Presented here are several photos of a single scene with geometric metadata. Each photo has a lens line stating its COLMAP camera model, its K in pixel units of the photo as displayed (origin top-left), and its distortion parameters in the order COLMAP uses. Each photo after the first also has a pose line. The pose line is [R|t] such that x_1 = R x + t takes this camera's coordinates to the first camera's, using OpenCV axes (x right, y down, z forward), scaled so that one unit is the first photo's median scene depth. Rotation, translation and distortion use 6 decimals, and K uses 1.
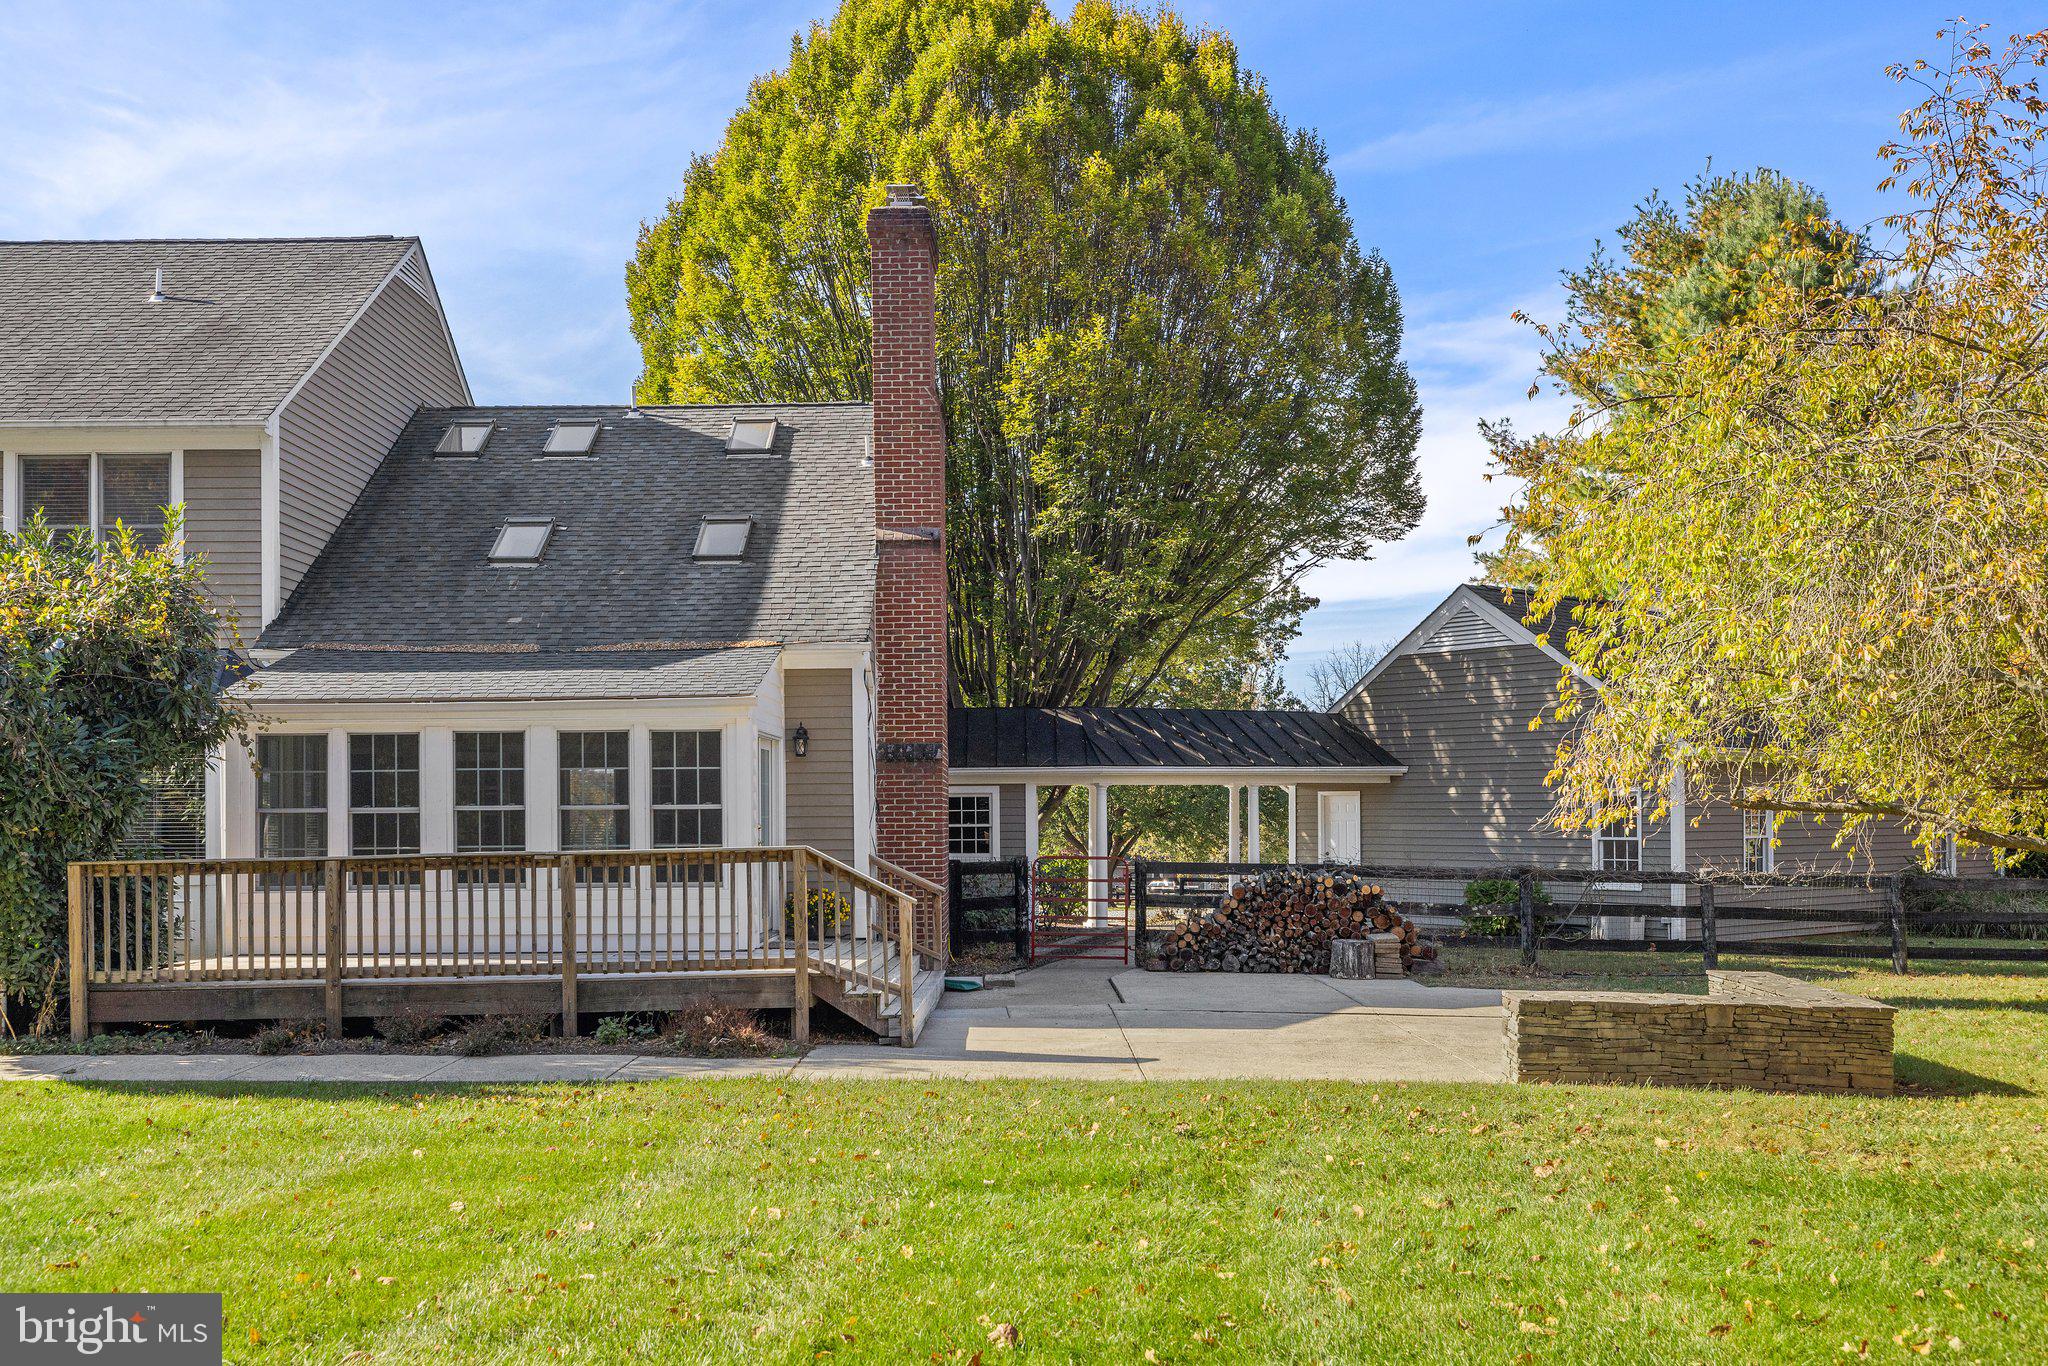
lens RADIAL K [[1940.2, 0, 1039.3], [0, 1940.2, 703.4], [0, 0, 1]] dist [0.025779, 0.000000]
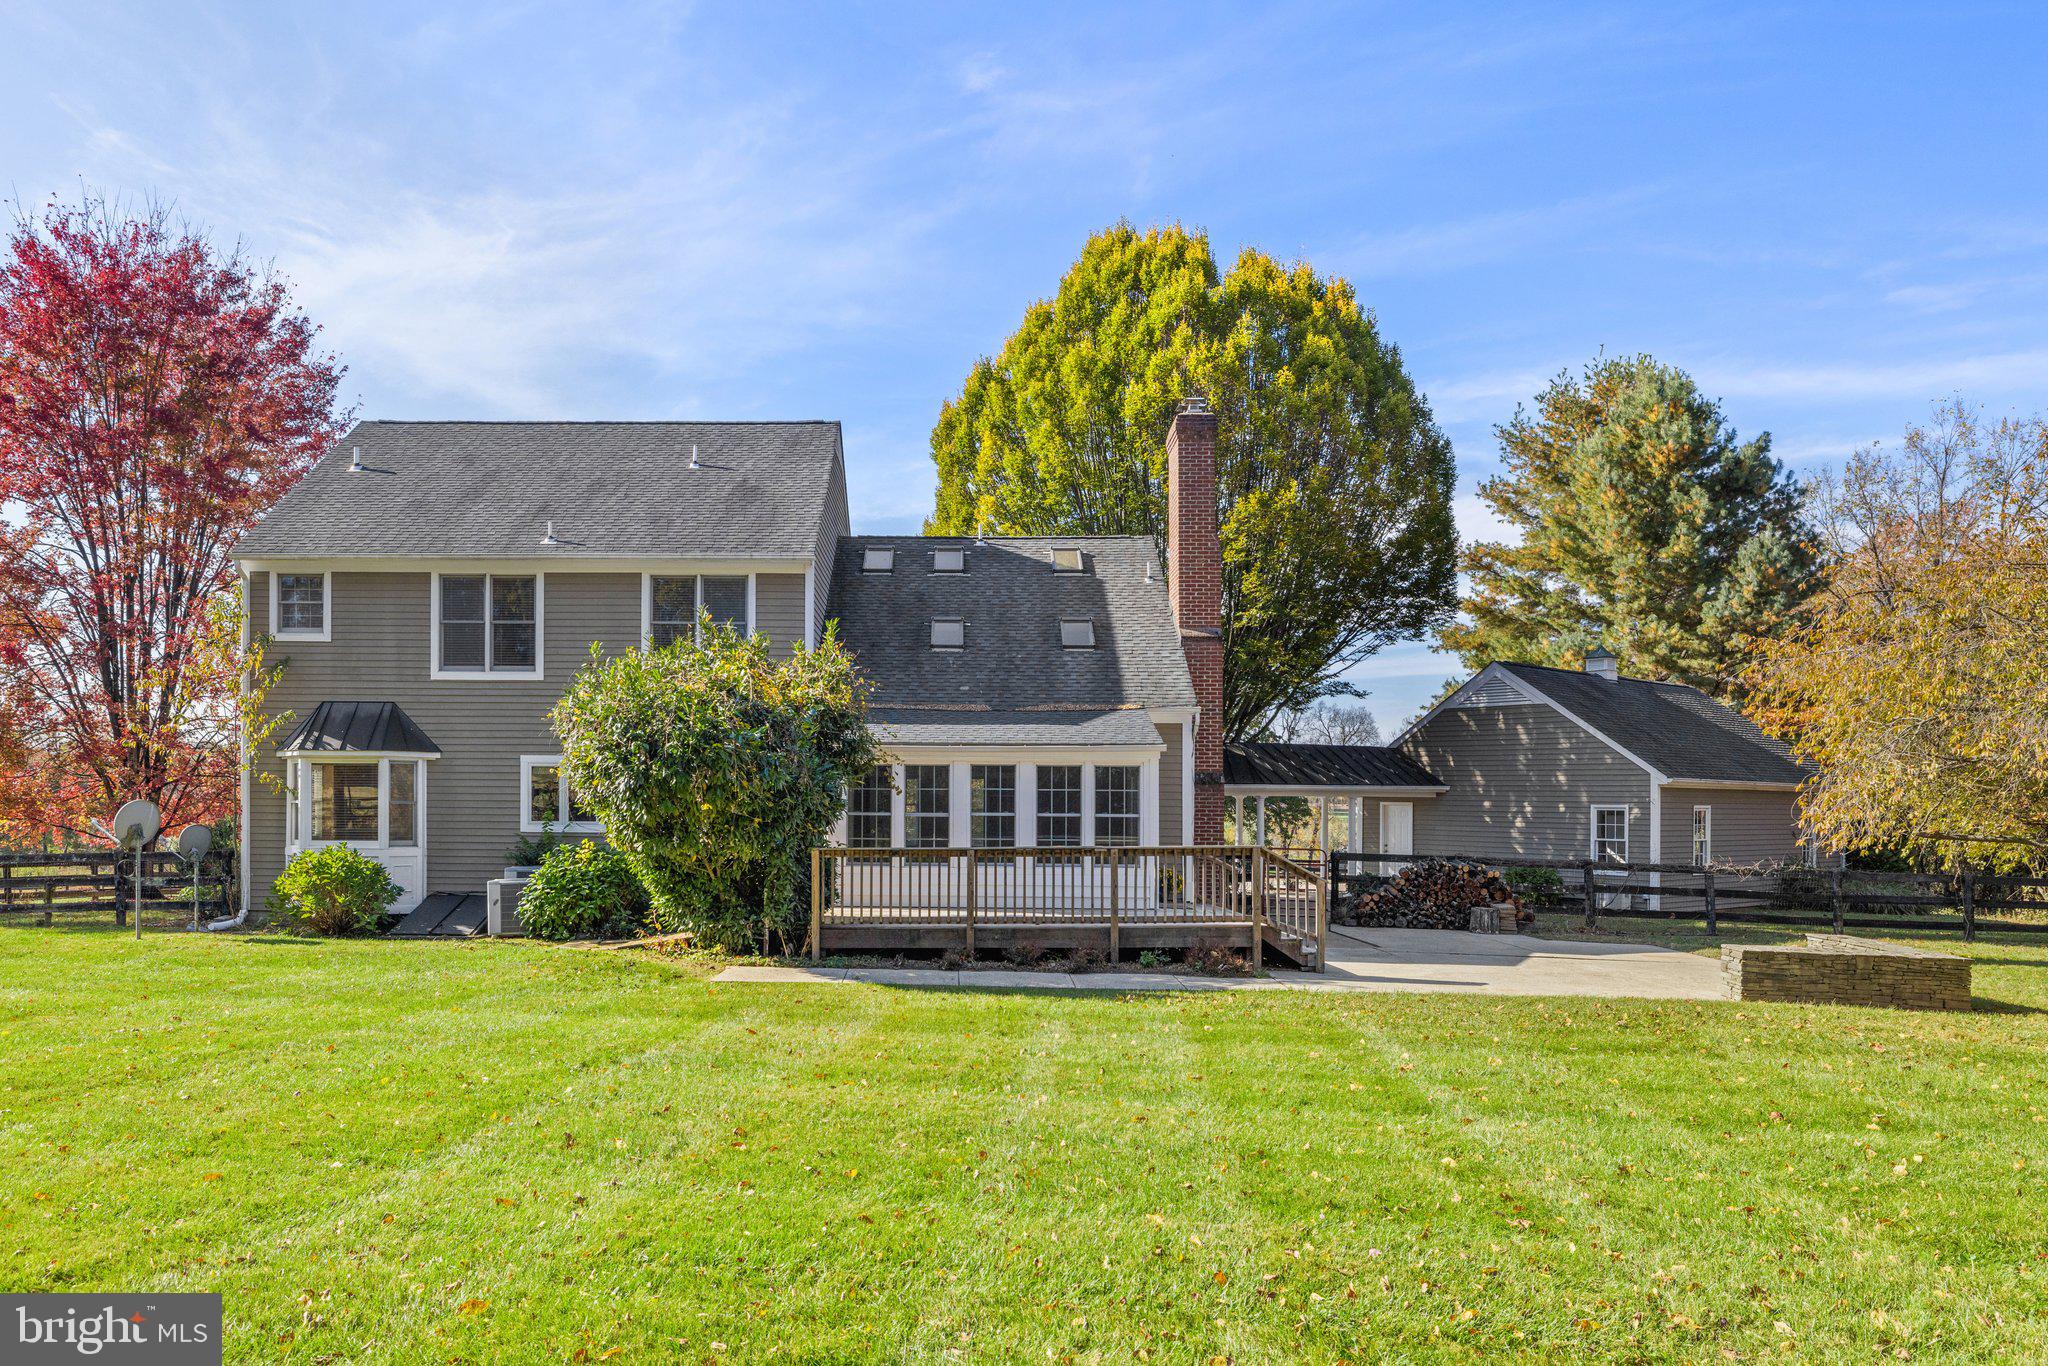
lens RADIAL K [[1504.3, 0, 965.3], [0, 1504.3, 714.0], [0, 0, 1]] dist [0.009951, 0.013890]
pose [[0.999782, 0.018437, 0.009843, -0.250238], [-0.018448, 0.999829, 0.000949, -0.021176], [-0.009824, -0.001130, 0.999951, -0.157008]]
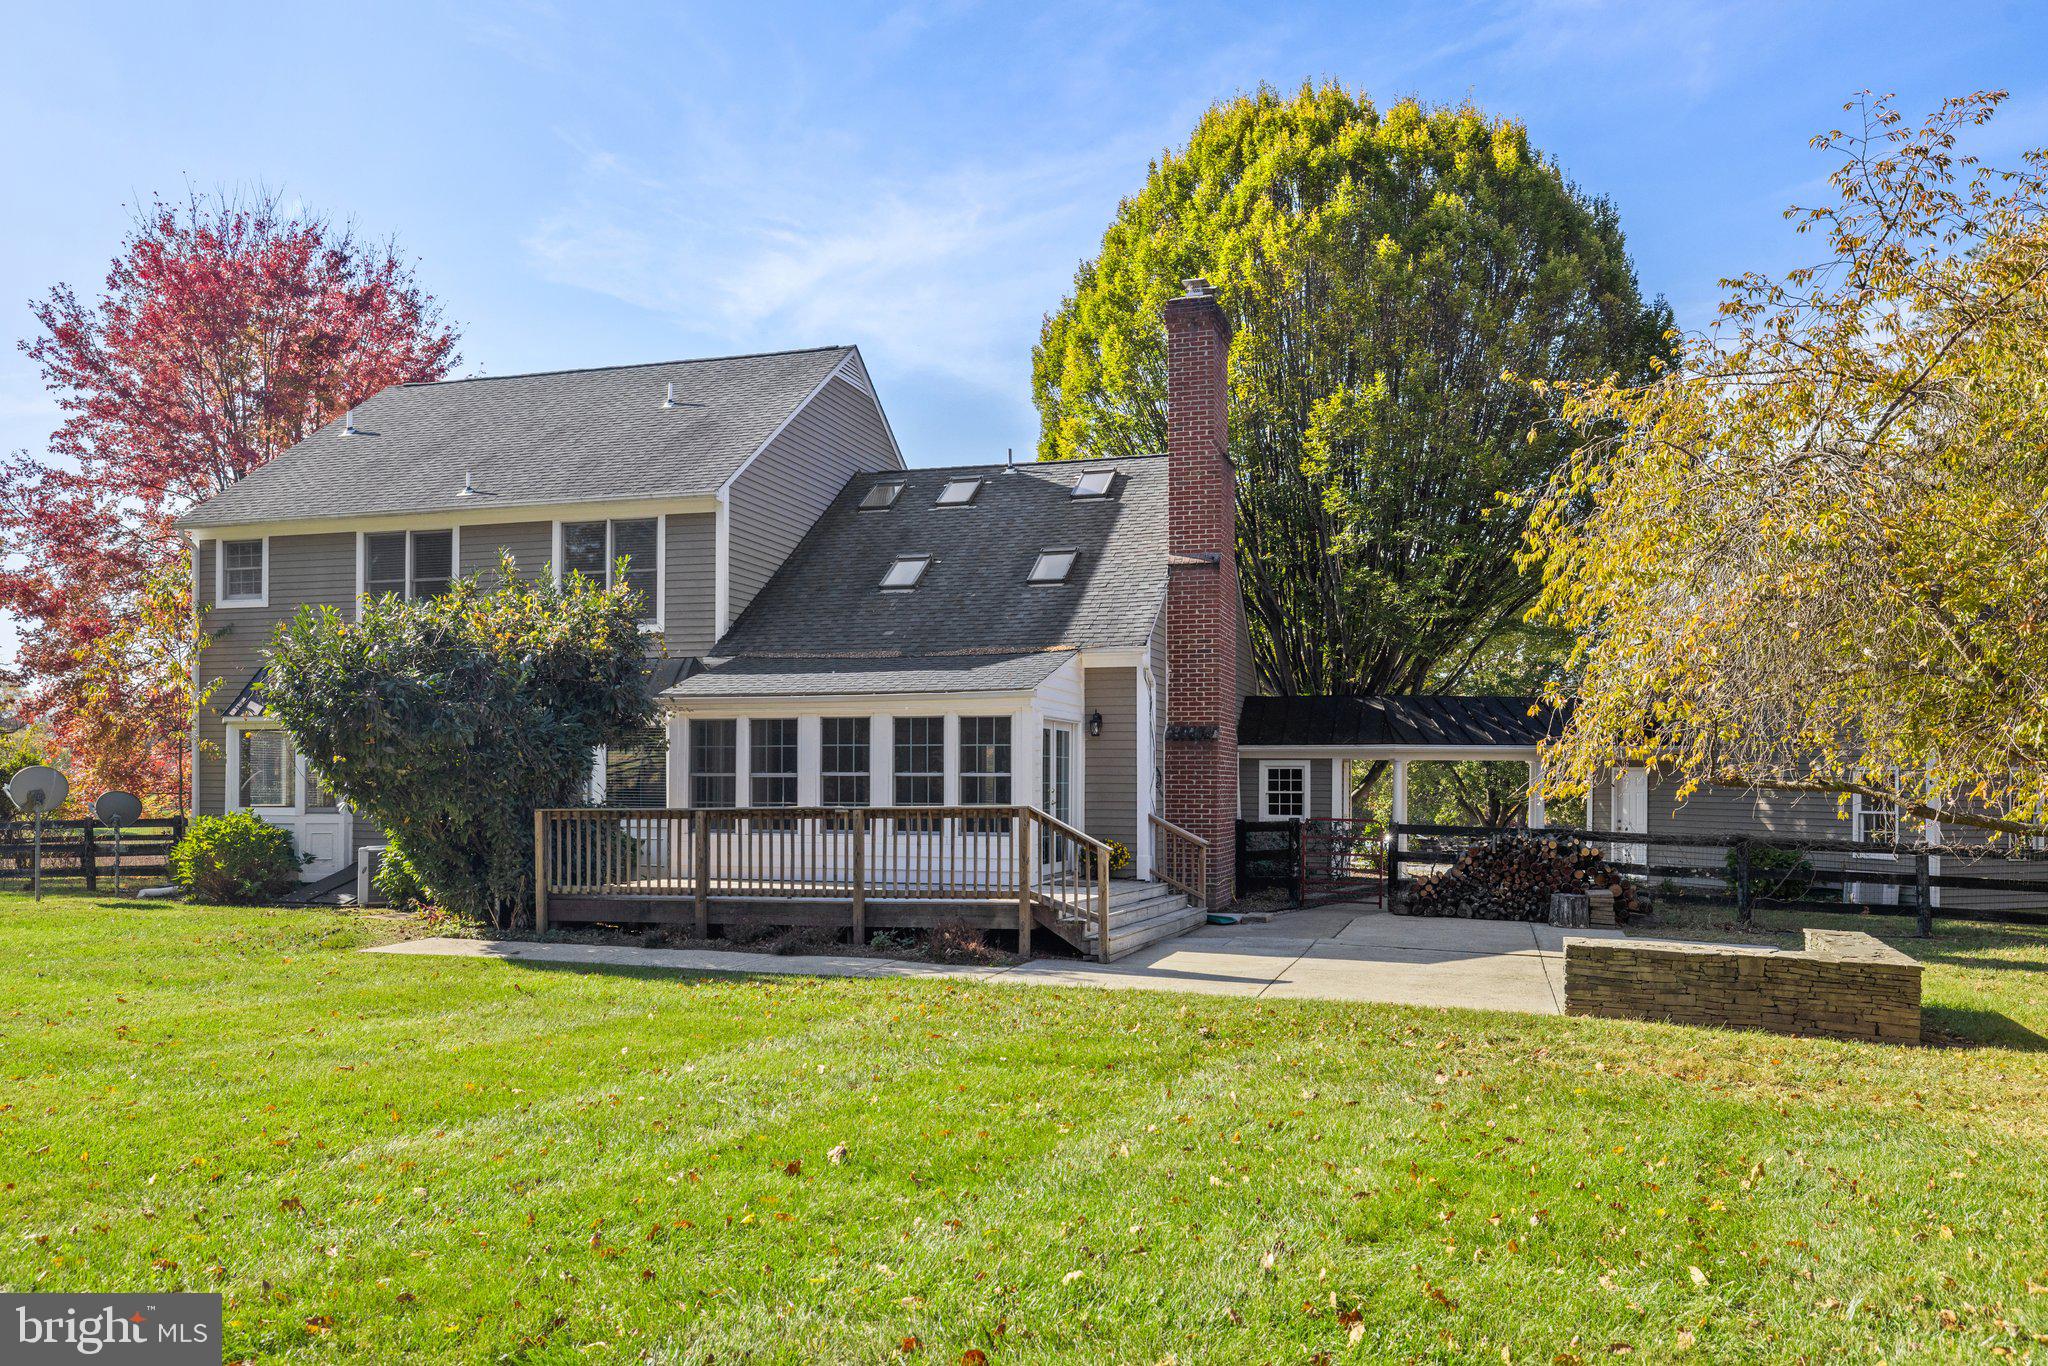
lens RADIAL K [[1596.9, 0, 1042.1], [0, 1596.9, 702.4], [0, 0, 1]] dist [0.025697, 0.022797]
pose [[0.958907, -0.002374, -0.283712, 0.128336], [0.004577, 0.999964, 0.007104, -0.002461], [0.283685, -0.008110, 0.958883, -0.016957]]
